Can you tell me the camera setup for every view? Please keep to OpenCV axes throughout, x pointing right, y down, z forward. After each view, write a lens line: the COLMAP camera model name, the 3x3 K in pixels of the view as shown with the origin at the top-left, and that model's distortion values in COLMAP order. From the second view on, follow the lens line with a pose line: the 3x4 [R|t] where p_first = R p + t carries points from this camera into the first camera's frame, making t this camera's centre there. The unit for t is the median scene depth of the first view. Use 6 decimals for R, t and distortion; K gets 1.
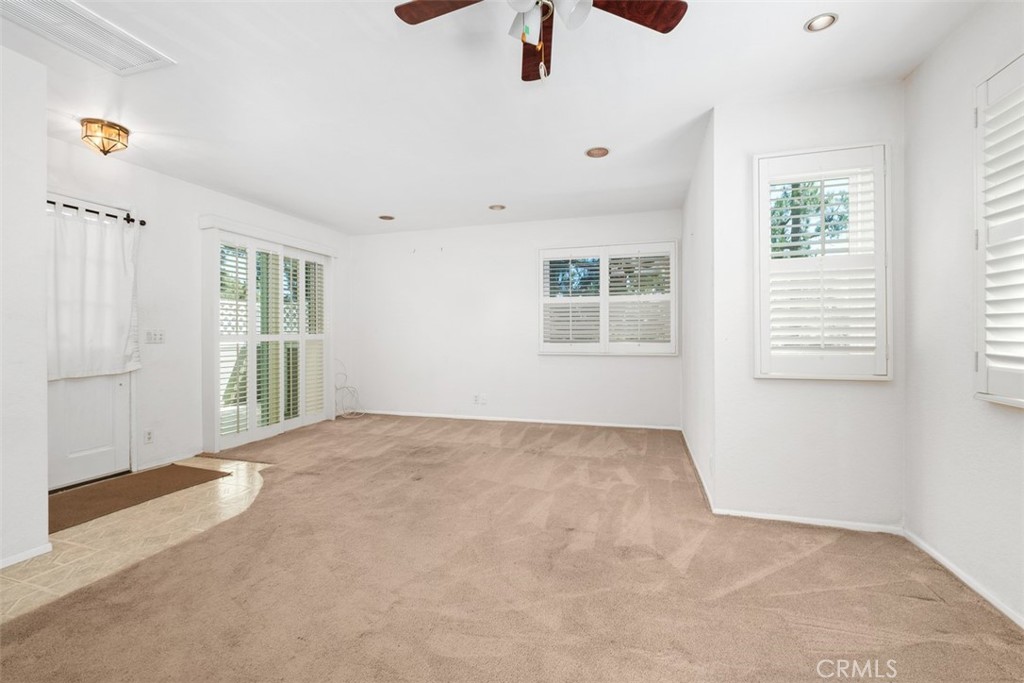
lens RADIAL K [[429.1, 0, 514.3], [0, 429.1, 334.7], [0, 0, 1]] dist [-0.000959, -0.000505]
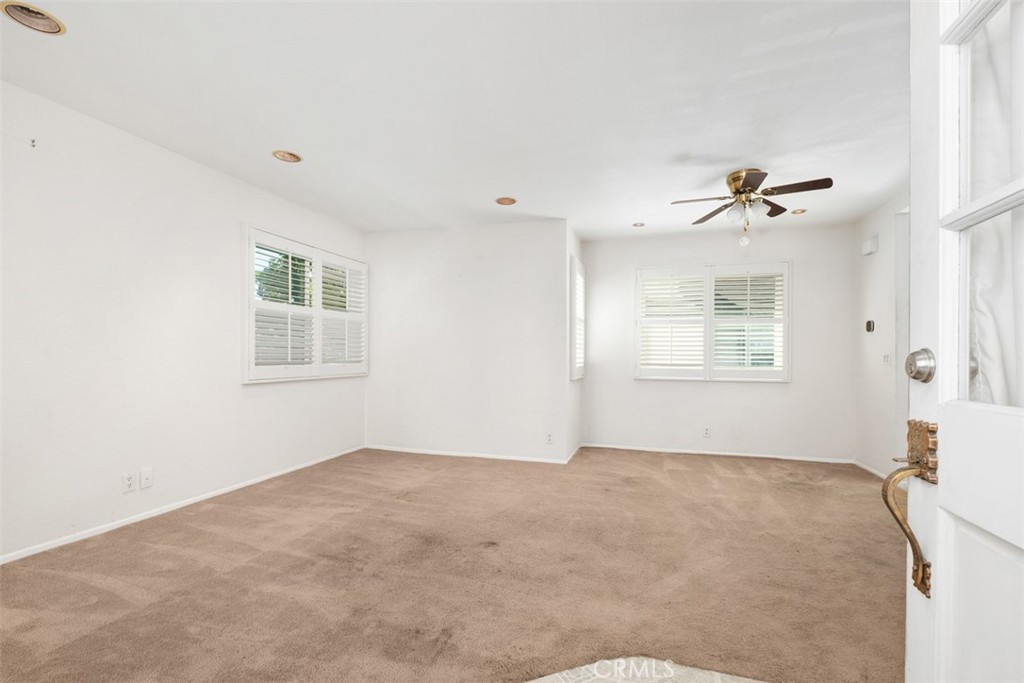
lens RADIAL K [[439.9, 0, 511.0], [0, 439.9, 335.8], [0, 0, 1]] dist [0.003192, -0.005199]
pose [[0.023945, 0.053501, 0.998281, -0.941027], [-0.005447, 0.998559, -0.053385, 0.011284], [-0.999698, -0.004159, 0.024202, 0.877369]]
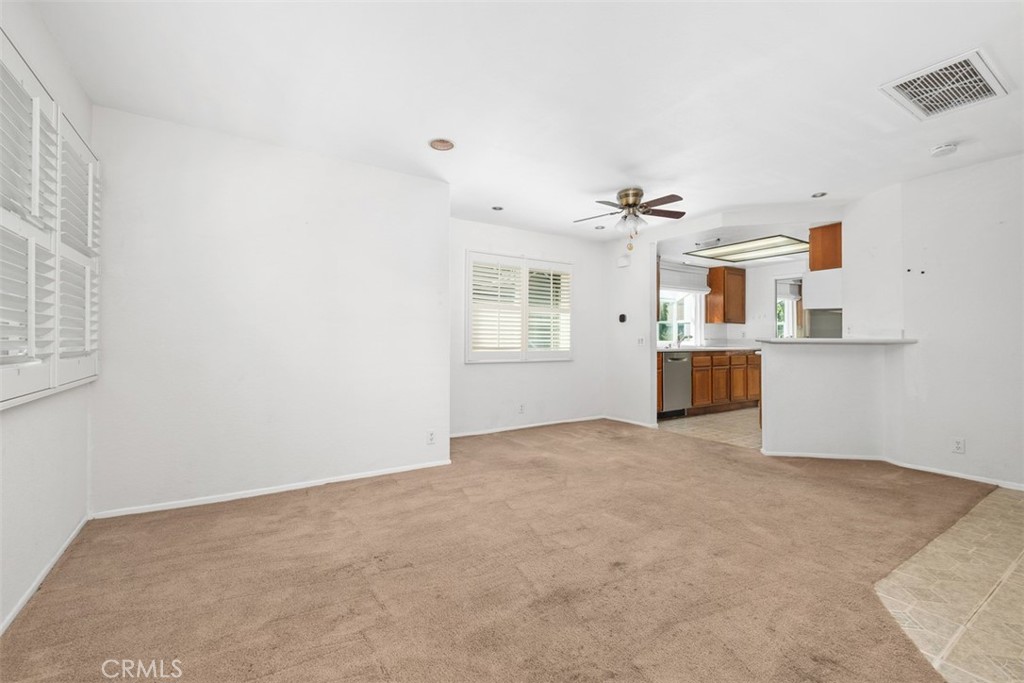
lens RADIAL K [[439.9, 0, 511.0], [0, 439.9, 335.8], [0, 0, 1]] dist [0.003192, -0.005199]
pose [[-0.748554, -0.000502, 0.663074, -0.526457], [-0.004313, 0.999982, -0.004112, -0.009286], [-0.663060, -0.005938, -0.748543, 1.468405]]
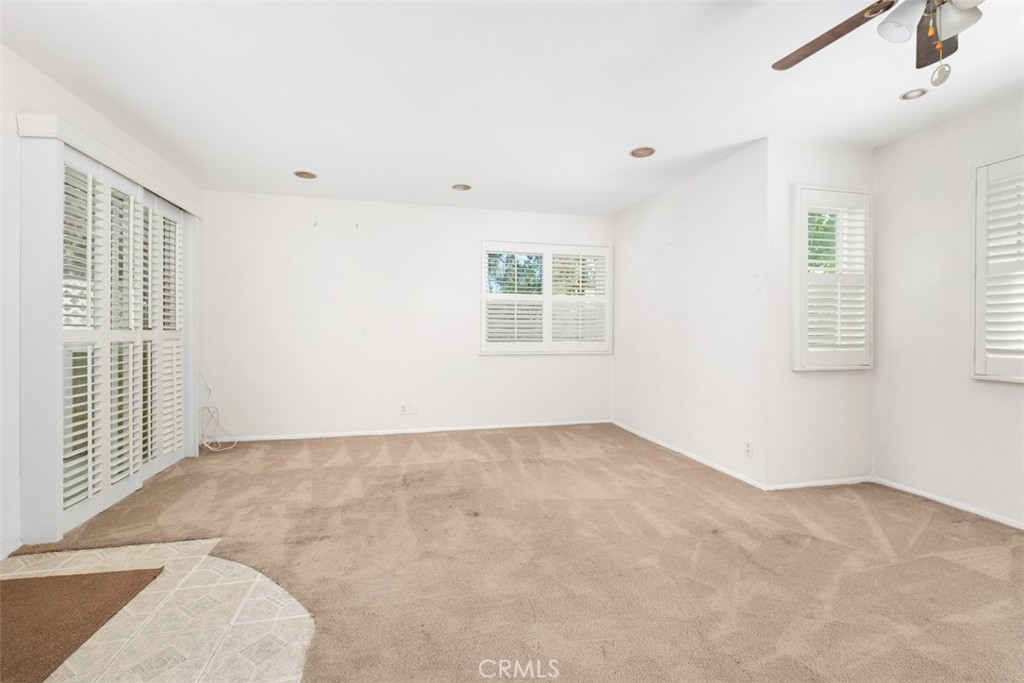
lens RADIAL K [[433.6, 0, 512.6], [0, 433.6, 332.4], [0, 0, 1]] dist [0.000307, -0.004524]
pose [[0.868036, 0.007072, 0.496452, -0.522742], [-0.005906, 0.999975, -0.003918, 0.002400], [-0.496467, 0.000469, 0.868056, 0.248776]]
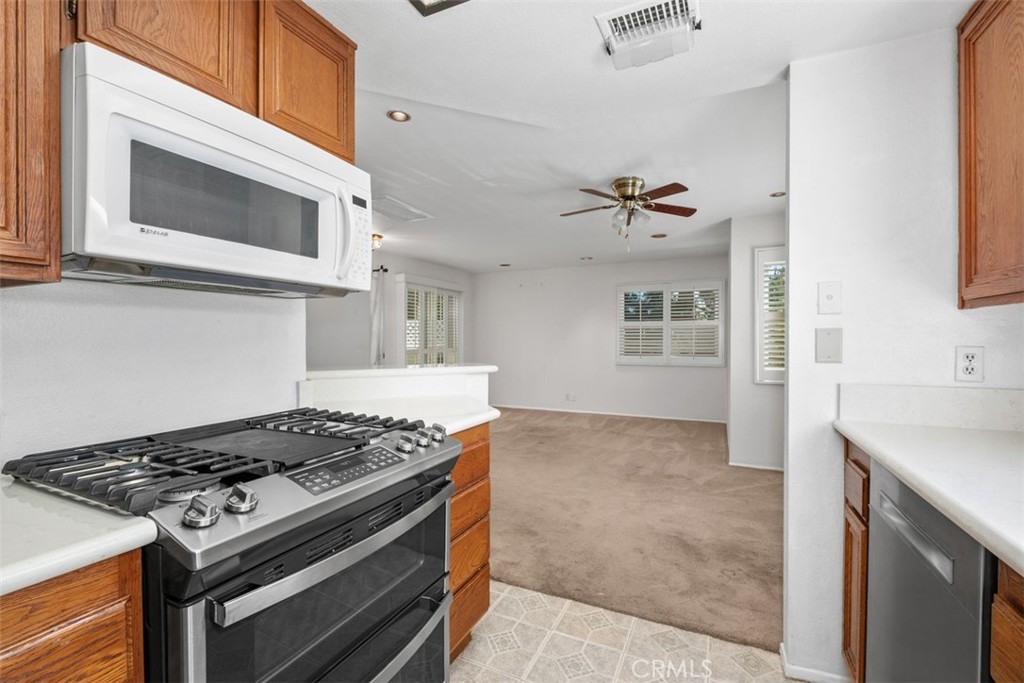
lens RADIAL K [[439.9, 0, 511.0], [0, 439.9, 335.8], [0, 0, 1]] dist [0.003192, -0.005199]
pose [[0.987721, 0.003338, -0.156196, -0.075720], [-0.003887, 0.999987, -0.003215, -0.054324], [0.156183, 0.003783, 0.987721, -0.597192]]
